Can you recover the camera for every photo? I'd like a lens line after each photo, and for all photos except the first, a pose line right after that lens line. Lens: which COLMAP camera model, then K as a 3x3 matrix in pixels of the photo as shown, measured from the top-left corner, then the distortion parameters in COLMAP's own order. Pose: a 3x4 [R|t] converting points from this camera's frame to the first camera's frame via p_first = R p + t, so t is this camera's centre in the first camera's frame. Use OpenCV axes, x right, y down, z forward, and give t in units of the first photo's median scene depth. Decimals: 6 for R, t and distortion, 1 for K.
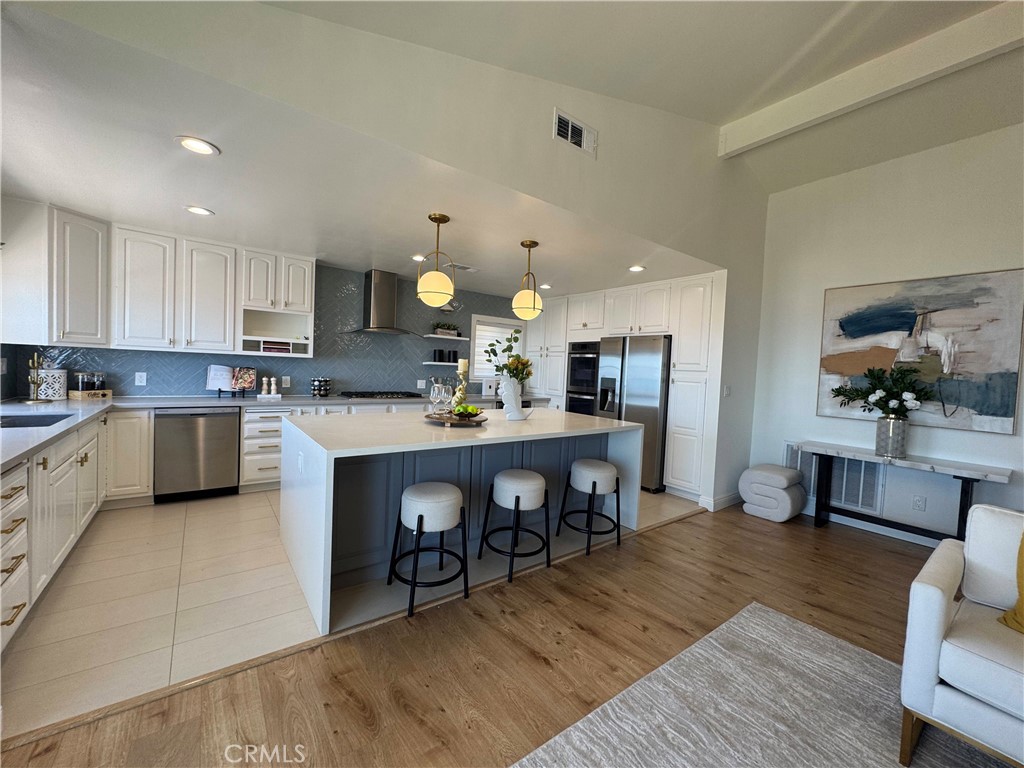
lens RADIAL K [[409.7, 0, 509.2], [0, 409.7, 385.1], [0, 0, 1]] dist [-0.003120, -0.000239]
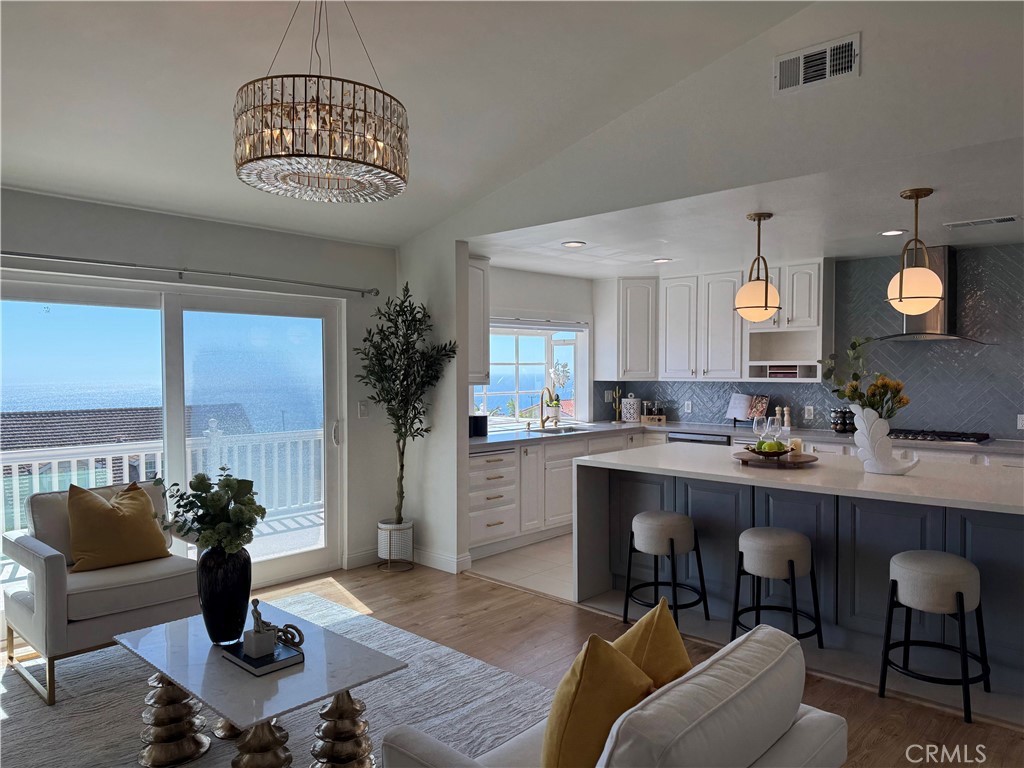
lens RADIAL K [[714.7, 0, 510.0], [0, 714.7, 390.3], [0, 0, 1]] dist [0.075836, -0.099647]
pose [[0.172618, -0.014298, -0.984885, 0.868147], [-0.030557, 0.999336, -0.019864, -0.005995], [0.984515, 0.033524, 0.172066, 0.183752]]
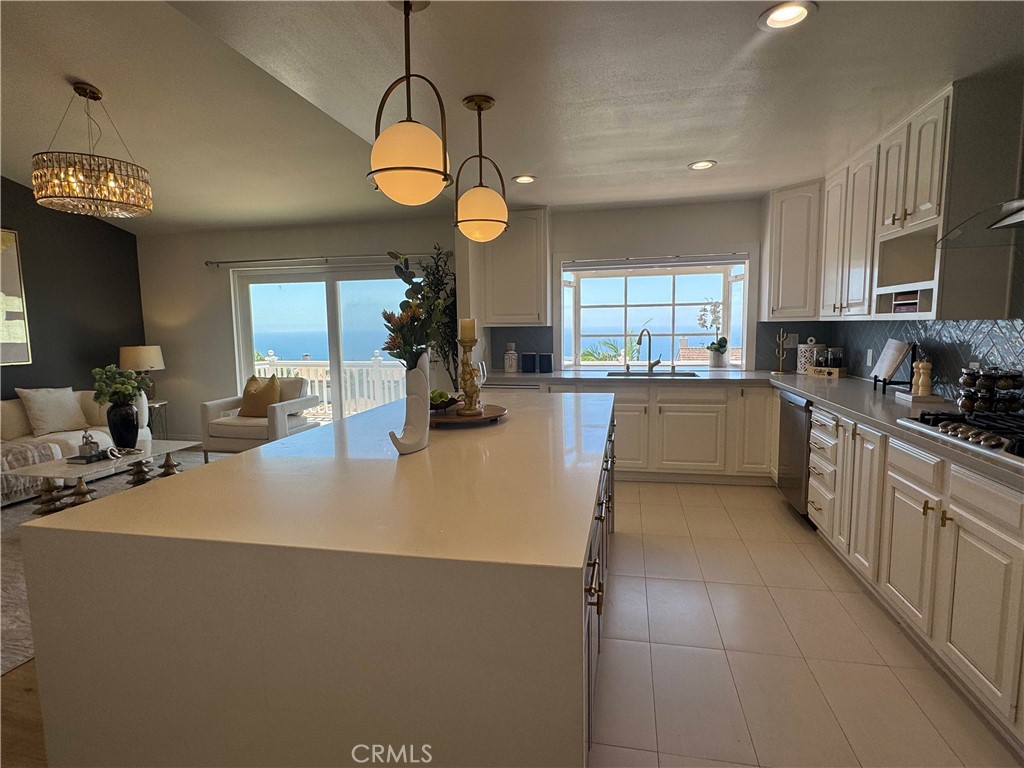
lens RADIAL K [[527.3, 0, 513.6], [0, 527.3, 389.2], [0, 0, 1]] dist [0.025539, 0.000103]
pose [[-0.759680, 0.048441, -0.648491, 0.247259], [-0.043741, 0.991157, 0.125279, -0.049915], [0.648825, 0.123538, -0.750843, 1.252913]]
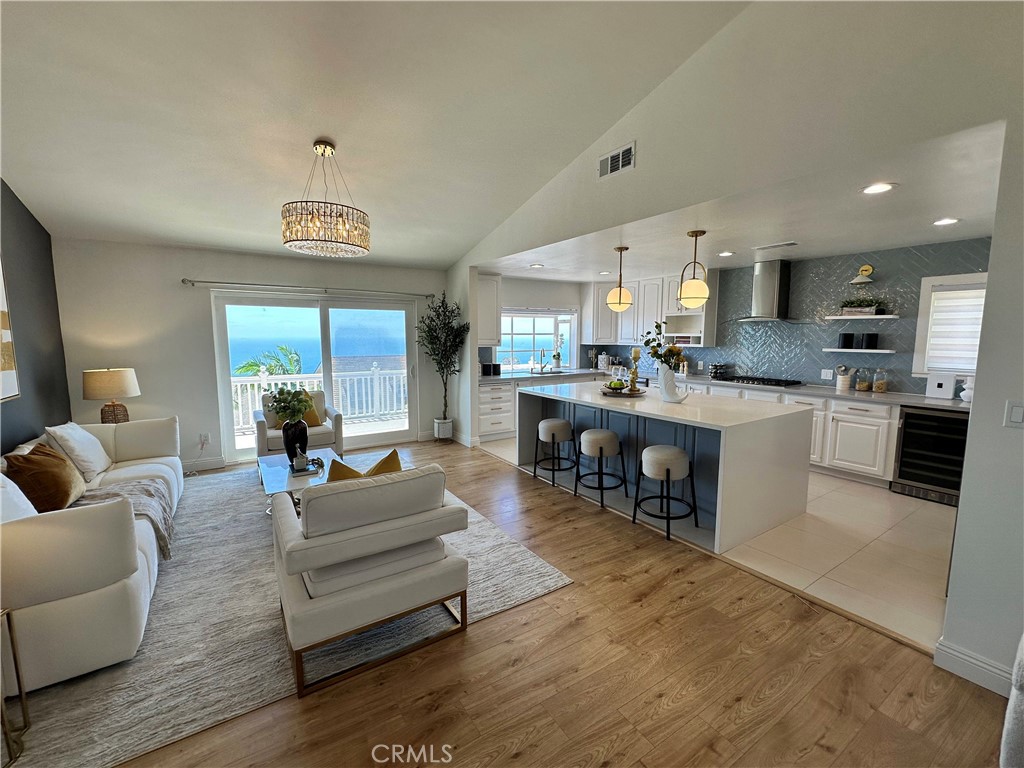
lens RADIAL K [[431.1, 0, 512.1], [0, 431.1, 384.3], [0, 0, 1]] dist [0.000032, 0.001809]
pose [[-0.061201, 0.071035, -0.995595, 1.001503], [-0.045471, 0.996230, 0.073875, -0.025253], [0.997089, 0.049792, -0.057740, 0.531210]]
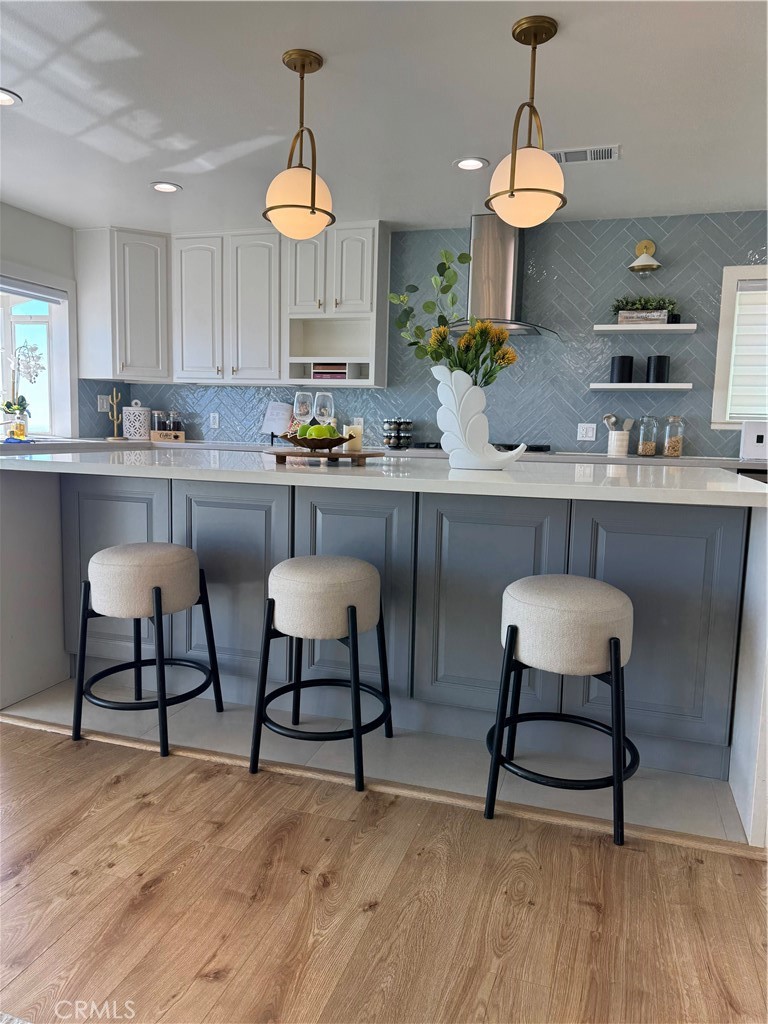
lens RADIAL K [[714.7, 0, 379.3], [0, 714.7, 515.9], [0, 0, 1]] dist [0.075836, -0.099647]
pose [[0.577863, 0.069454, -0.813173, 0.483482], [-0.035989, 0.997572, 0.059629, 0.076366], [0.815340, -0.005192, 0.578959, 0.397274]]
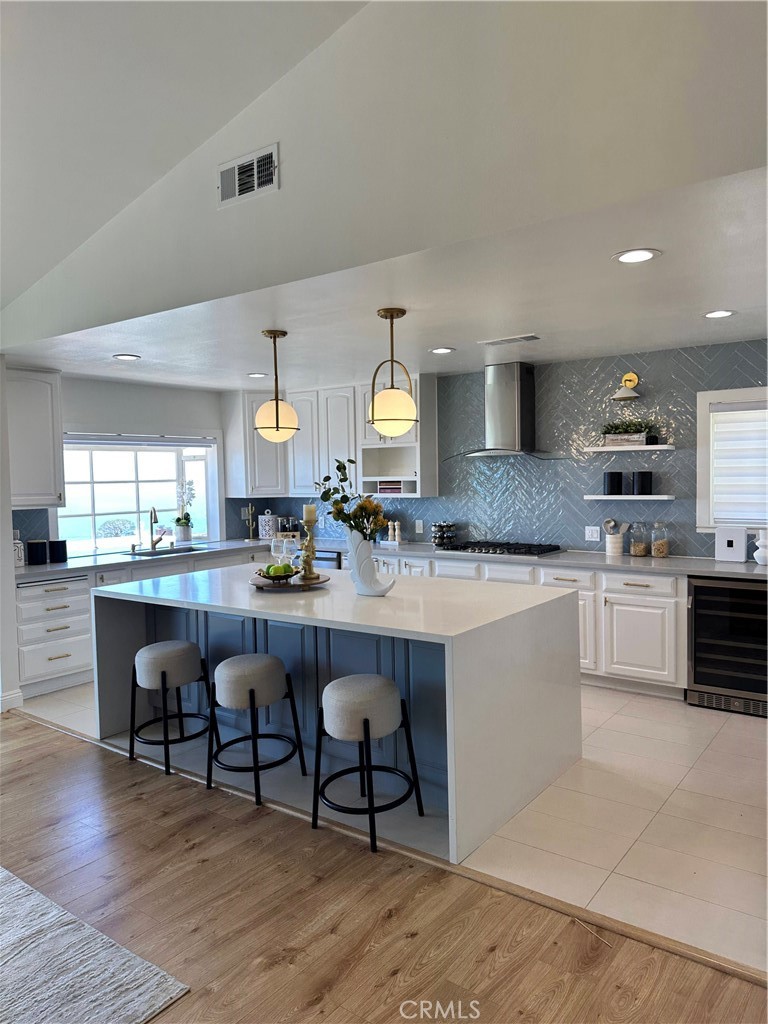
lens RADIAL K [[716.1, 0, 379.5], [0, 716.1, 516.4], [0, 0, 1]] dist [0.087973, -0.071079]
pose [[0.277030, 0.006651, -0.960838, 0.925413], [-0.008945, 0.999951, 0.004343, -0.038791], [0.960820, 0.007392, 0.277076, 0.584530]]
